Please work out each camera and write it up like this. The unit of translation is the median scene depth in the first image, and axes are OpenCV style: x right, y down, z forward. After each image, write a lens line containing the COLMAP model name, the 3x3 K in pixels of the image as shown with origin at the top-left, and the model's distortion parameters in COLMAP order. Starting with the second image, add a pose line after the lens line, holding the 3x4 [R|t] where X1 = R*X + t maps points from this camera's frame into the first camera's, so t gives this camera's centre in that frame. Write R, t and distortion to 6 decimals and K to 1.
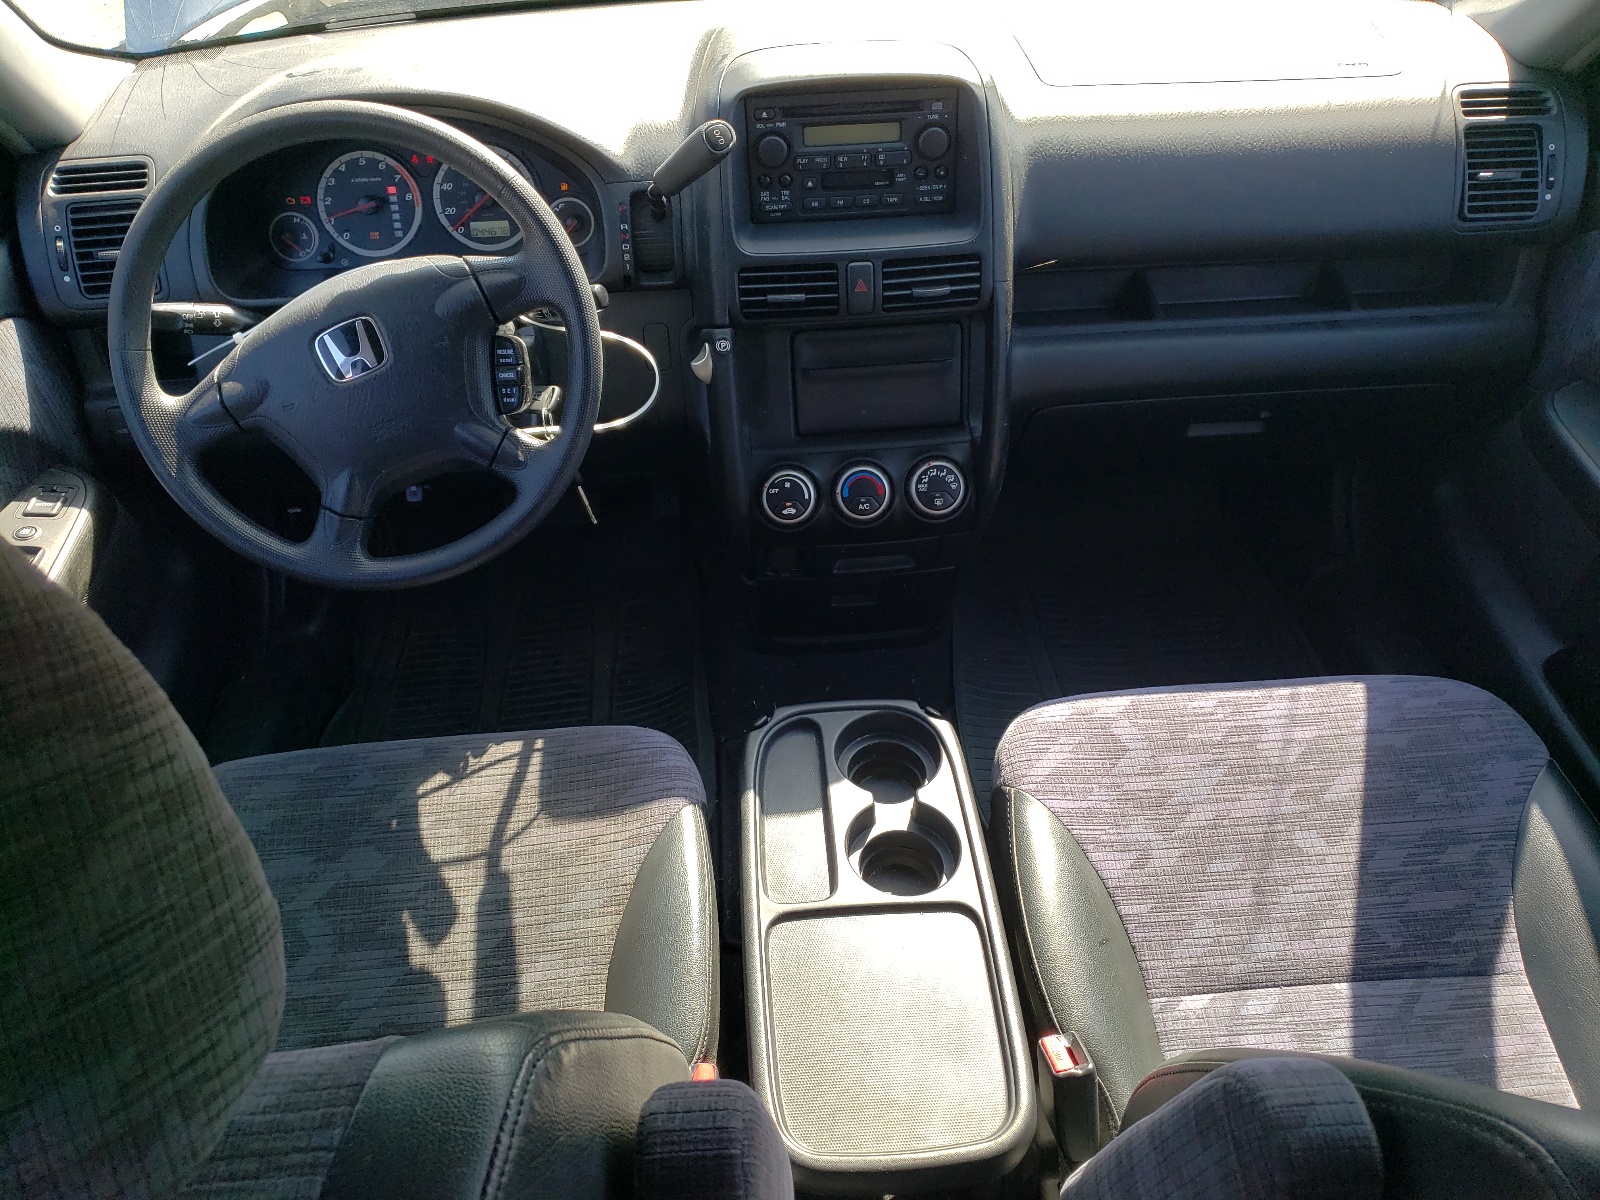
lens RADIAL K [[1318.3, 0, 778.9], [0, 1318.3, 597.1], [0, 0, 1]] dist [0.049887, -0.000356]
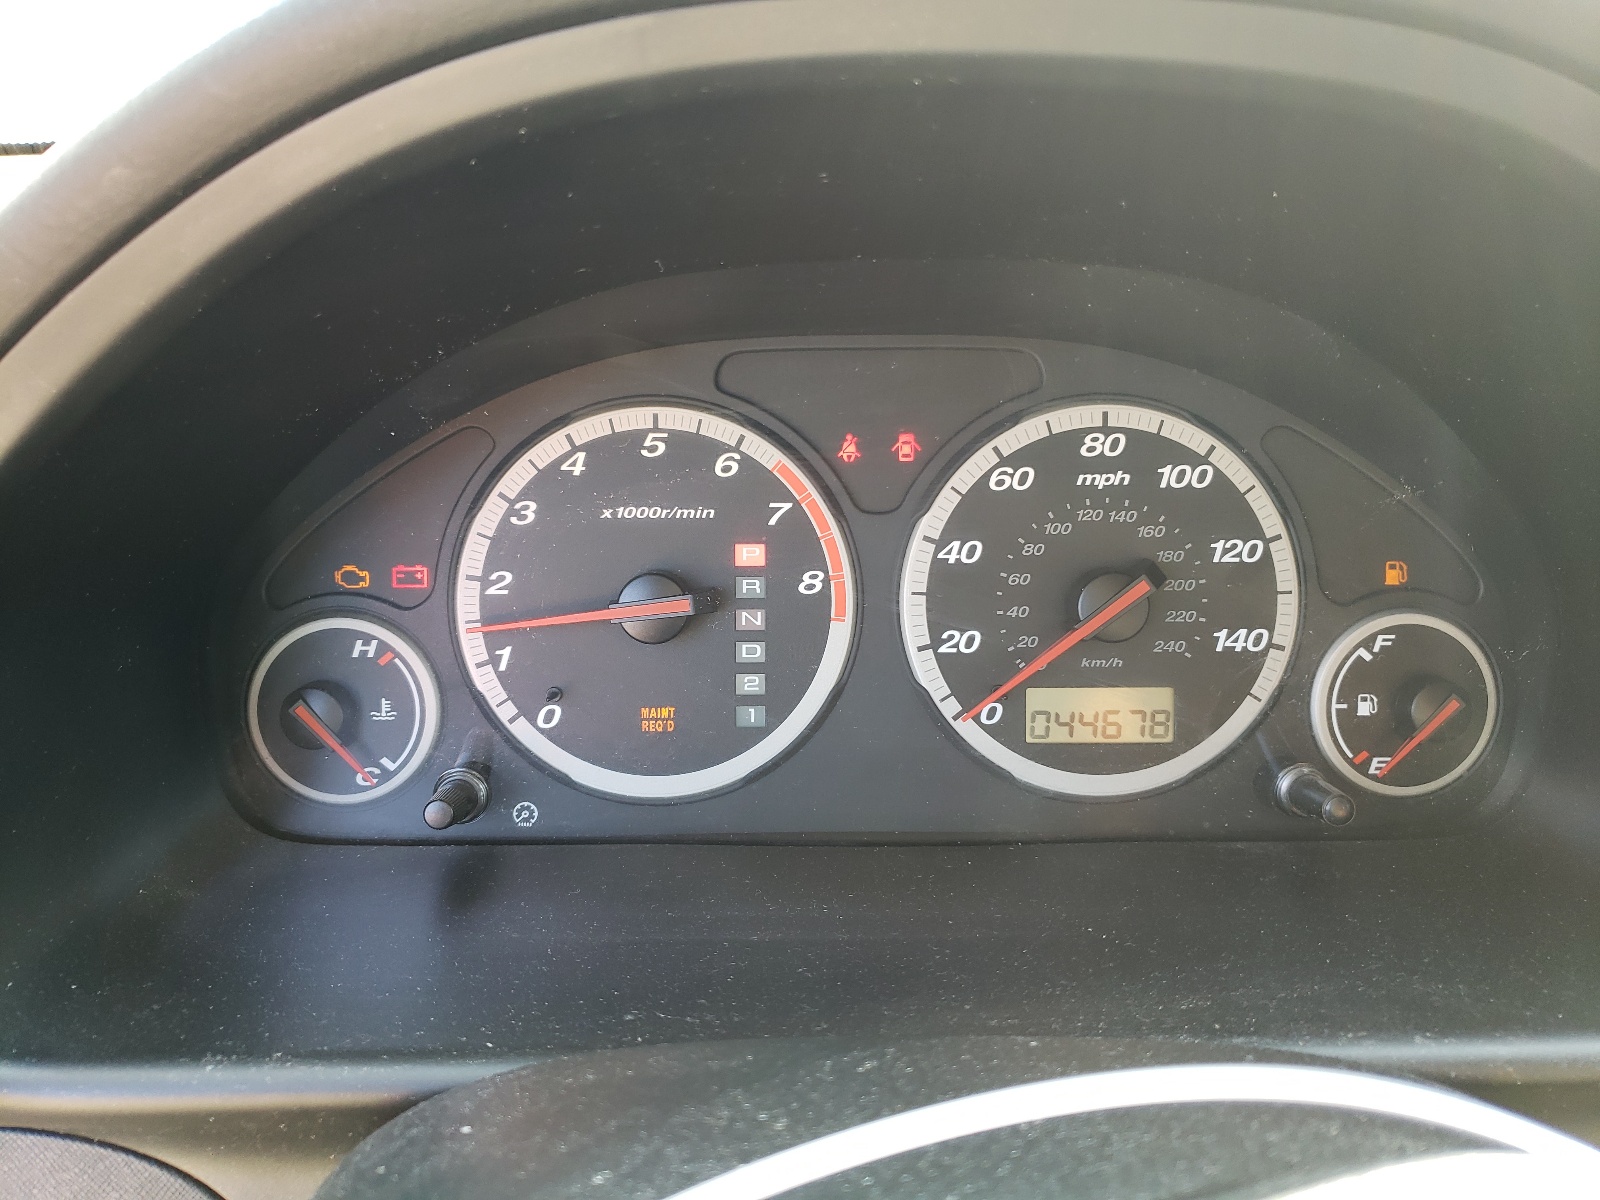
lens RADIAL K [[1318.3, 0, 778.9], [0, 1318.3, 597.1], [0, 0, 1]] dist [0.049887, -0.000356]
pose [[0.998327, 0.056760, 0.011021, -0.287128], [-0.052301, 0.967747, -0.246435, -0.234991], [-0.024653, 0.245446, 0.969097, 0.752759]]
